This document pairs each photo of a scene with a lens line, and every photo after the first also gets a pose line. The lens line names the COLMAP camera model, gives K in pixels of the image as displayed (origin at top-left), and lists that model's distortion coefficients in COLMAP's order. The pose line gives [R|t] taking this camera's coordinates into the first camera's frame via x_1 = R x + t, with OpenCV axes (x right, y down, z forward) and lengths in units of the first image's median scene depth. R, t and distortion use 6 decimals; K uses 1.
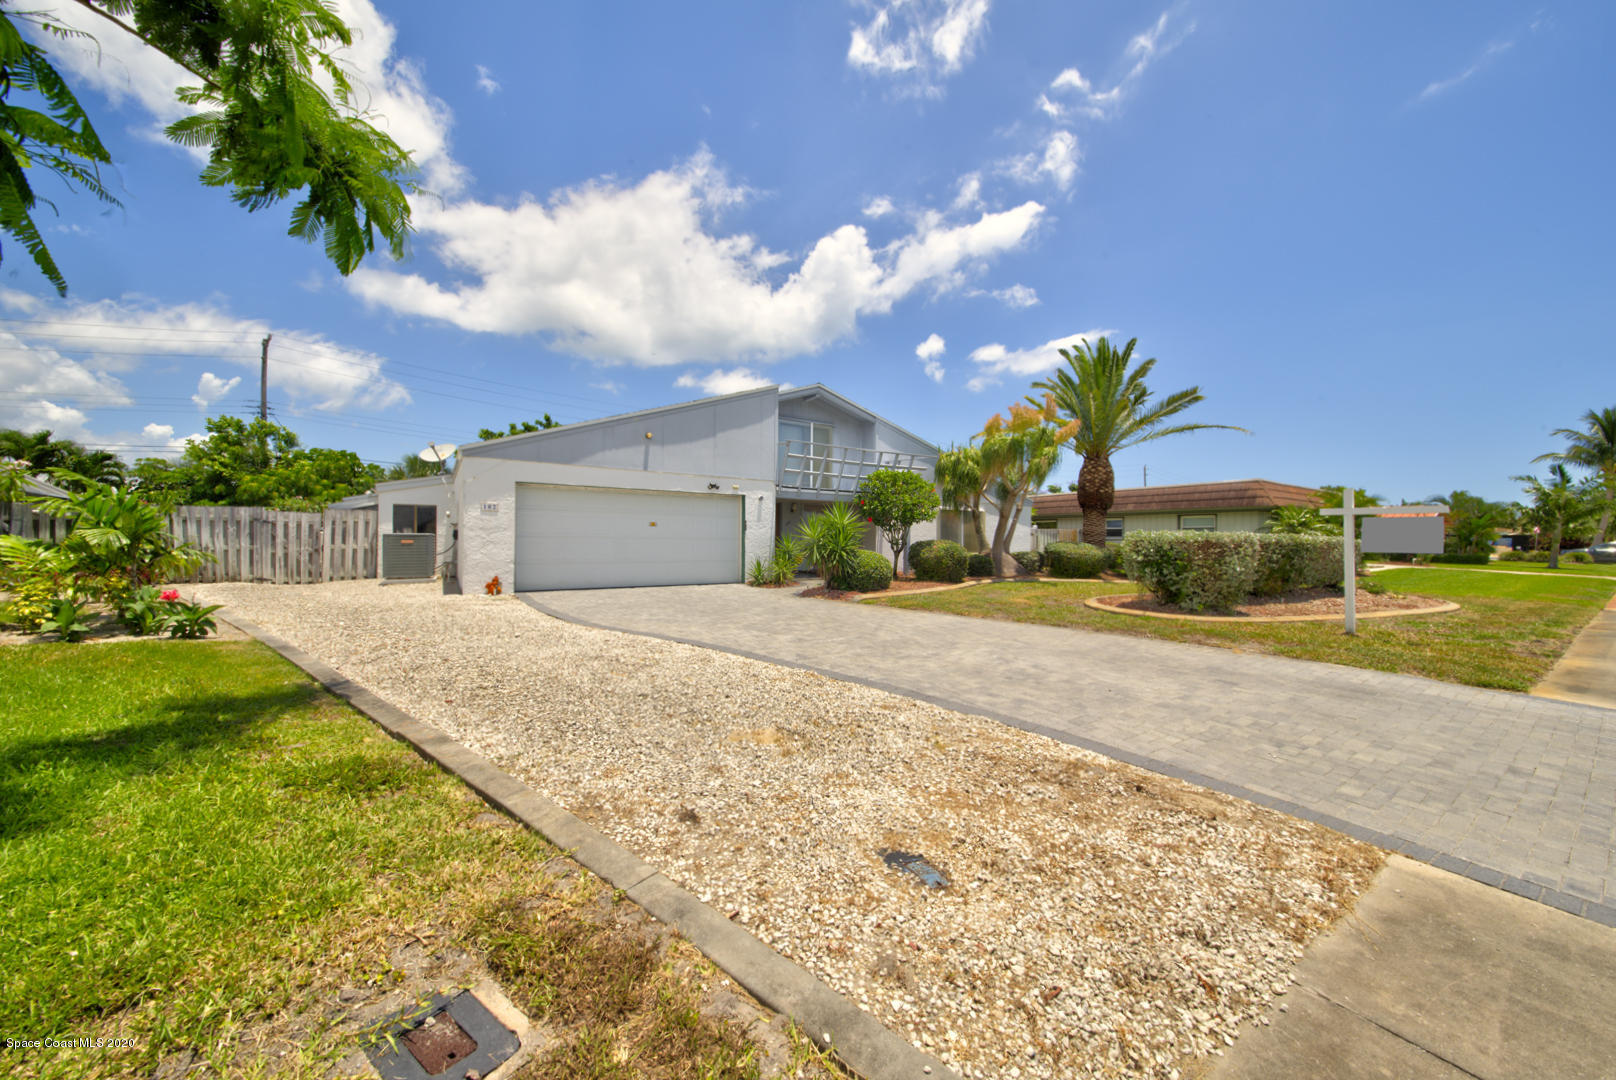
lens RADIAL K [[568.3, 0, 810.4], [0, 568.3, 535.6], [0, 0, 1]] dist [0.005348, -0.002445]
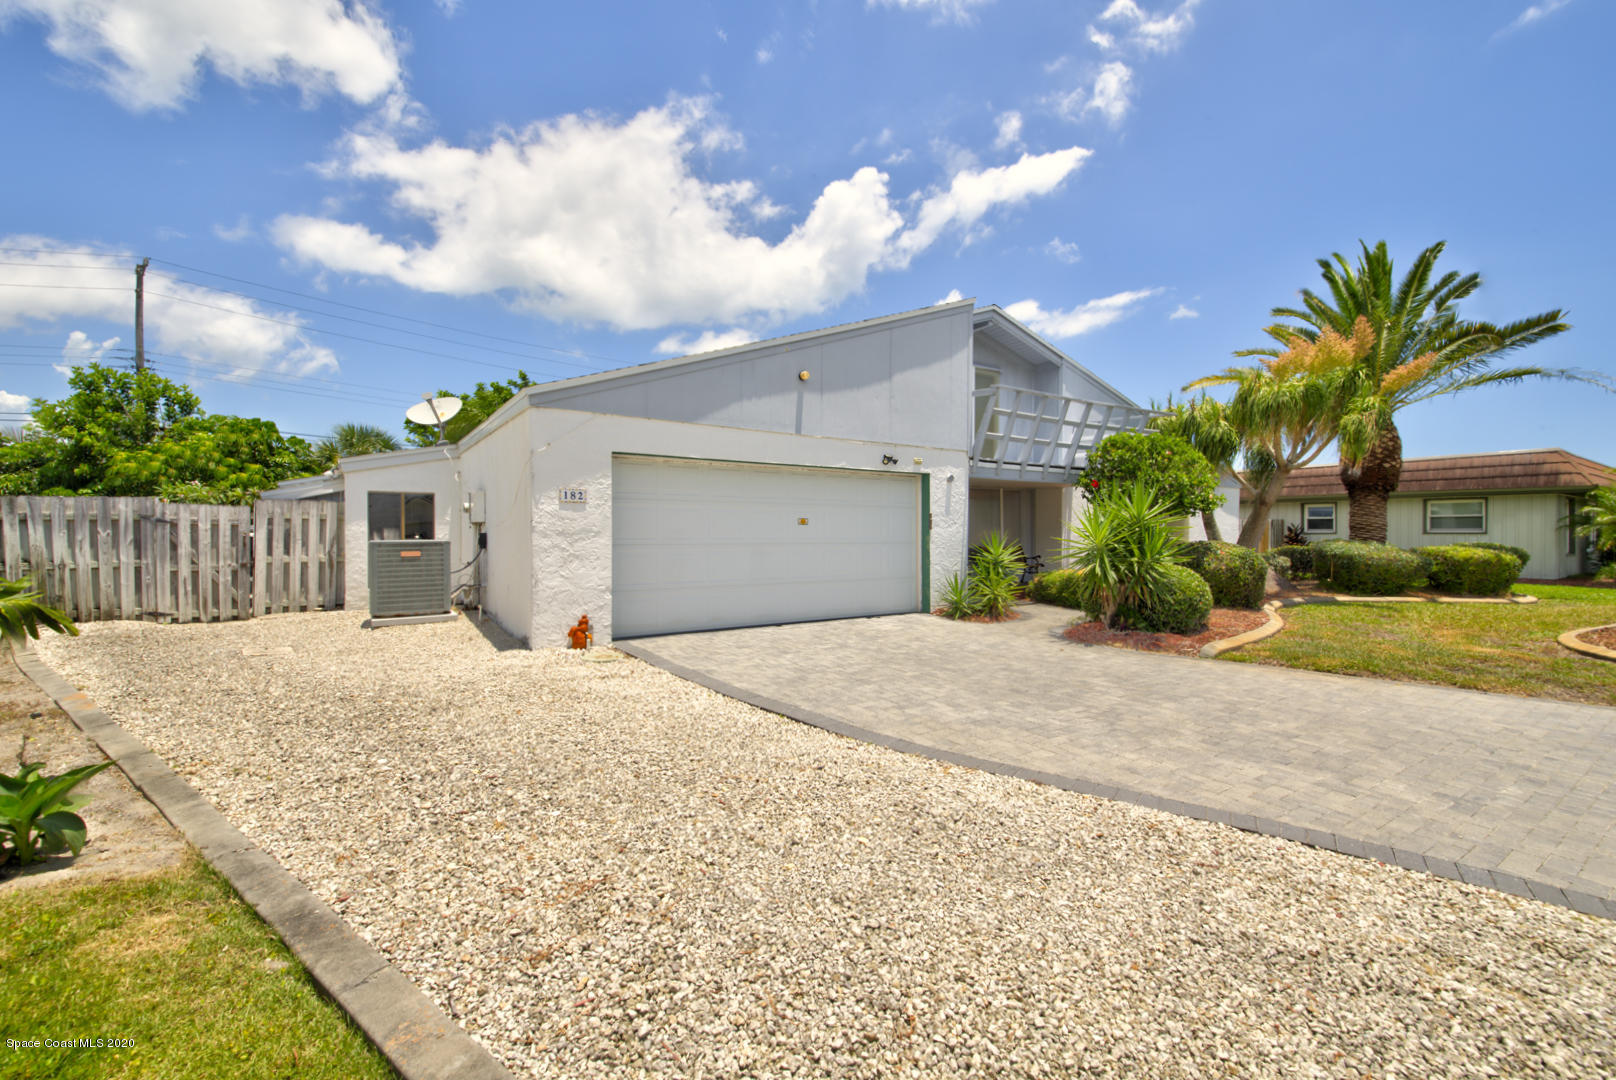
lens RADIAL K [[665.9, 0, 806.8], [0, 665.9, 534.7], [0, 0, 1]] dist [0.008484, -0.000065]
pose [[0.999758, -0.007677, 0.020614, -0.261647], [0.007400, 0.999882, 0.013484, -0.013818], [-0.020715, -0.013328, 0.999697, 0.249240]]
